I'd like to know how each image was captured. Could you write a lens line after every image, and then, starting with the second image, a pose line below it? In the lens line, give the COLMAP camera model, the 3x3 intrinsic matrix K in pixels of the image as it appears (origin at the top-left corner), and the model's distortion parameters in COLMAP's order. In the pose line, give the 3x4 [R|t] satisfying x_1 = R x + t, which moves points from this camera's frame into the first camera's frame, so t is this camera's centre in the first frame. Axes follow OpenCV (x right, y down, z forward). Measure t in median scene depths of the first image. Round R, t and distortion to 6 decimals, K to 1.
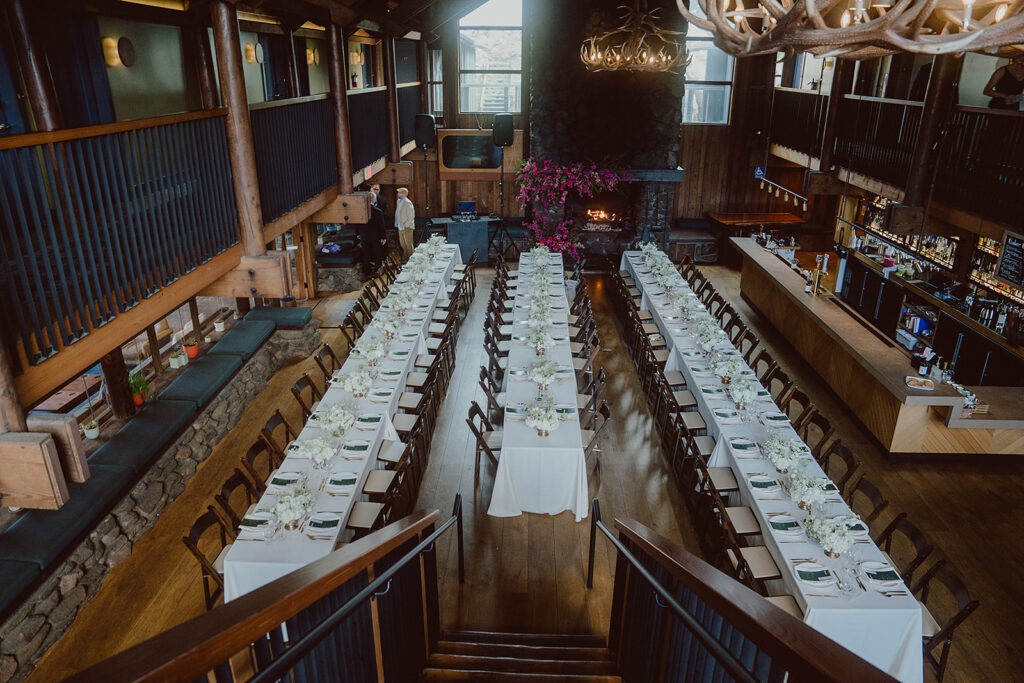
lens RADIAL K [[749.8, 0, 511.9], [0, 749.8, 341.2], [0, 0, 1]] dist [-0.000342, 0.019126]
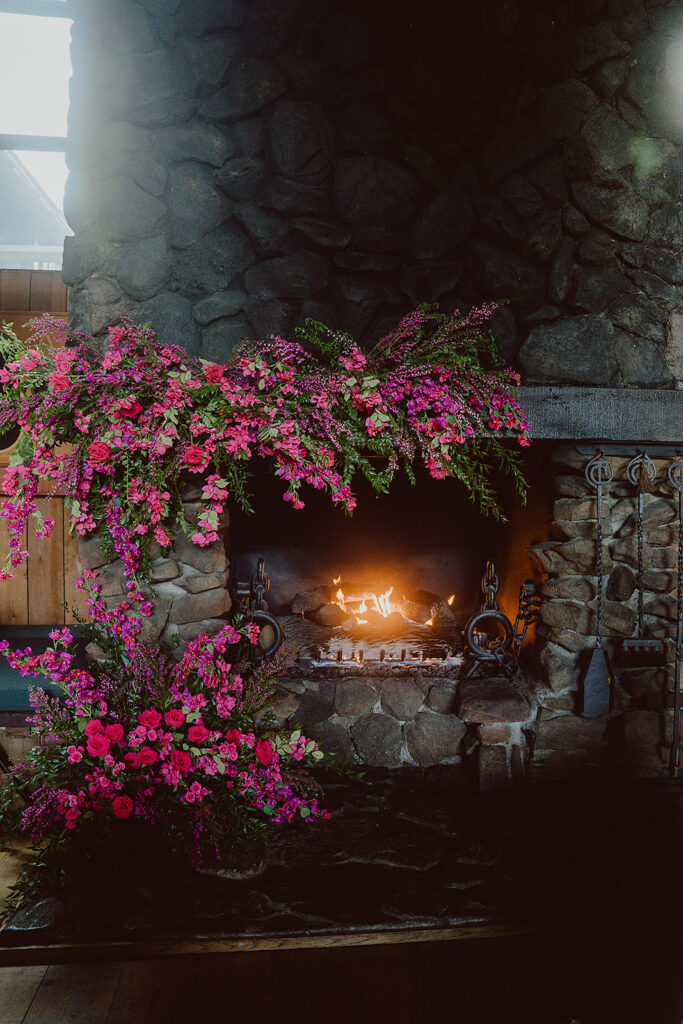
lens RADIAL K [[749.8, 0, 343.0], [0, 749.8, 510.1], [0, 0, 1]] dist [-0.000342, 0.019126]
pose [[0.991556, -0.006654, 0.129507, 0.078665], [0.048656, 0.944810, -0.323987, -0.126101], [-0.120204, 0.327552, 0.937156, 0.812016]]
